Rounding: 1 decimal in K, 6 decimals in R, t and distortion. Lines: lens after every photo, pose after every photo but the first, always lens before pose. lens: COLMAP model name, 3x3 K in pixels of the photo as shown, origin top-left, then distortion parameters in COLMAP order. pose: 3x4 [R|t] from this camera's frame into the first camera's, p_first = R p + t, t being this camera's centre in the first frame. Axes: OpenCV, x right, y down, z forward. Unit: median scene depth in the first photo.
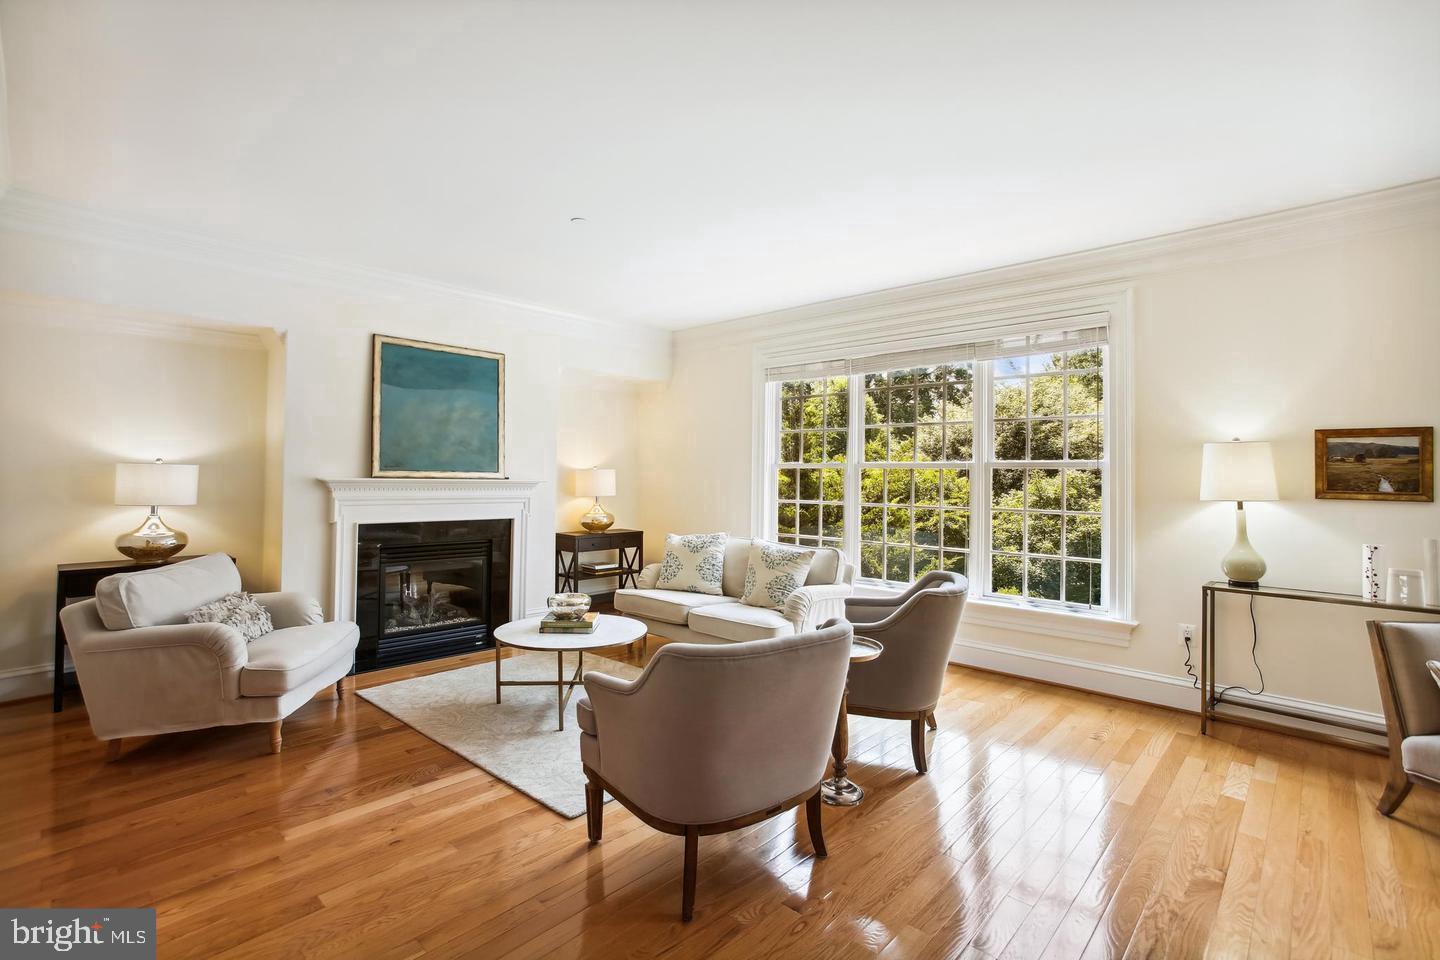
lens RADIAL K [[671.7, 0, 722.0], [0, 671.7, 457.7], [0, 0, 1]] dist [-0.001393, -0.000084]
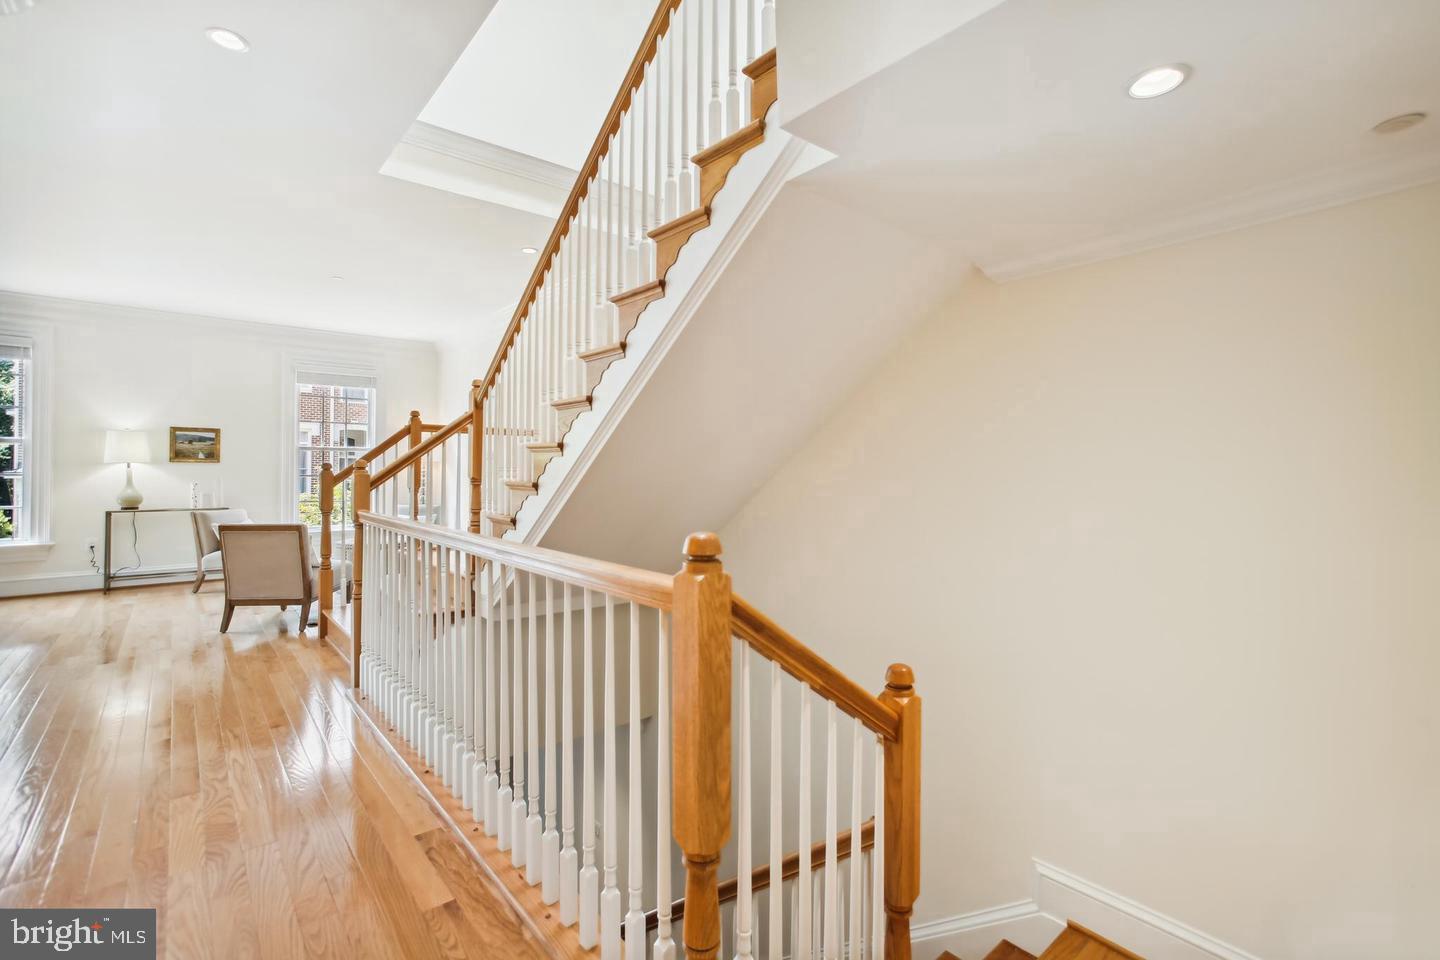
lens RADIAL K [[655.1, 0, 720.0], [0, 655.1, 480.0], [0, 0, 1]] dist [-0.001983, 0.000049]
pose [[0.151826, -0.008372, 0.988372, -0.761091], [-0.030647, 0.999443, 0.013174, 0.039715], [-0.987932, -0.032290, 0.151484, -0.882333]]
